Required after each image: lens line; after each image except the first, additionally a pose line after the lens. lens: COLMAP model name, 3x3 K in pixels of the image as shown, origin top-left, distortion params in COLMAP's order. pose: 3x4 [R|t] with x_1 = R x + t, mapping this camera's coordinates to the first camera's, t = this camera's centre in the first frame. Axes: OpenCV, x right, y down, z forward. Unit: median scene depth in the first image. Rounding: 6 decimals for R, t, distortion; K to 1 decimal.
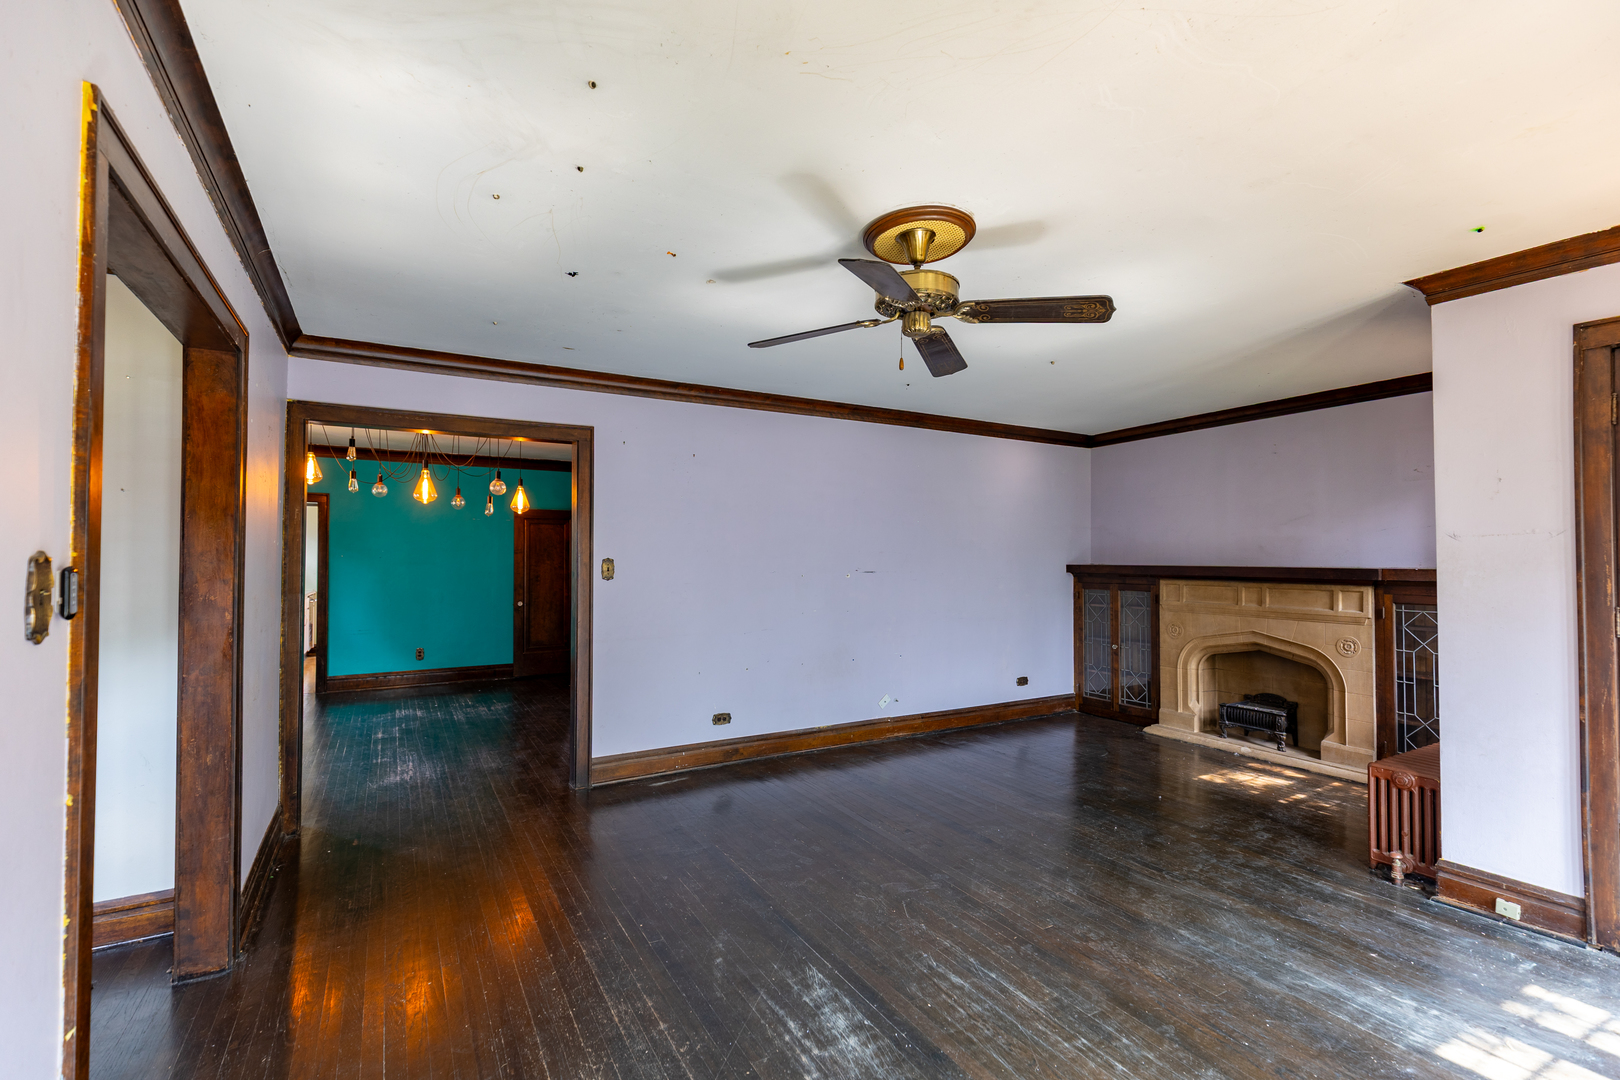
lens RADIAL K [[740.4, 0, 810.1], [0, 740.4, 540.0], [0, 0, 1]] dist [0.017827, 0.000775]
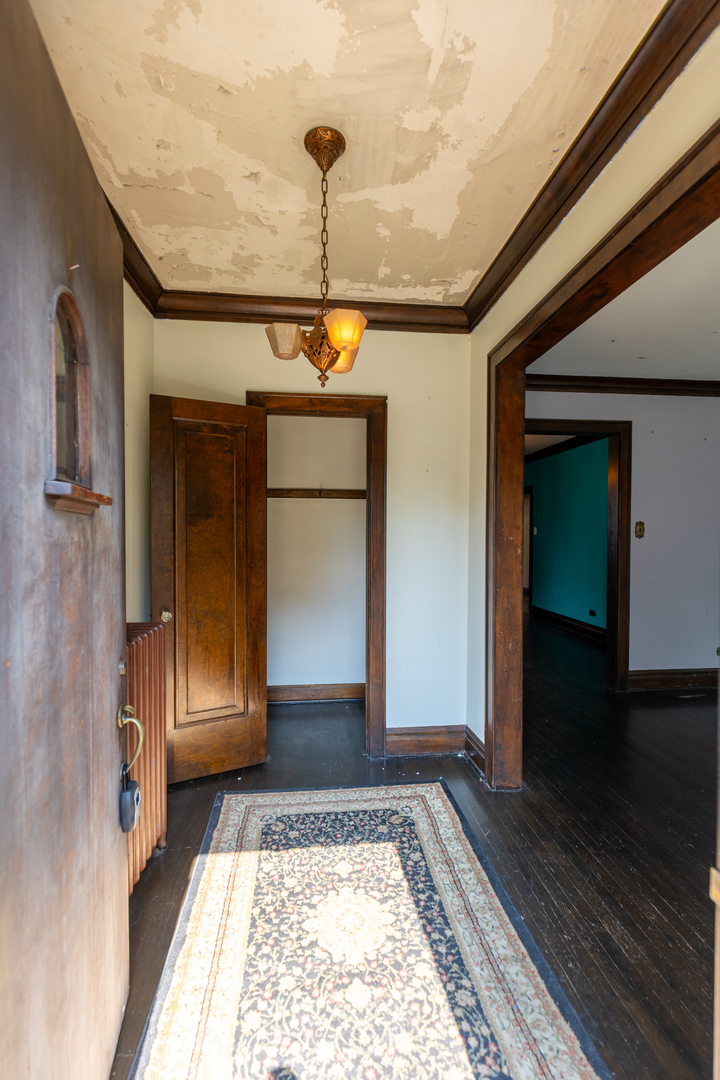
lens RADIAL K [[493.6, 0, 362.1], [0, 493.6, 543.2], [0, 0, 1]] dist [0.017827, 0.000775]
pose [[0.915950, 0.004433, -0.401267, -0.644357], [0.010227, 0.999356, 0.034385, 0.048487], [0.401161, -0.035599, 0.915316, -0.005923]]
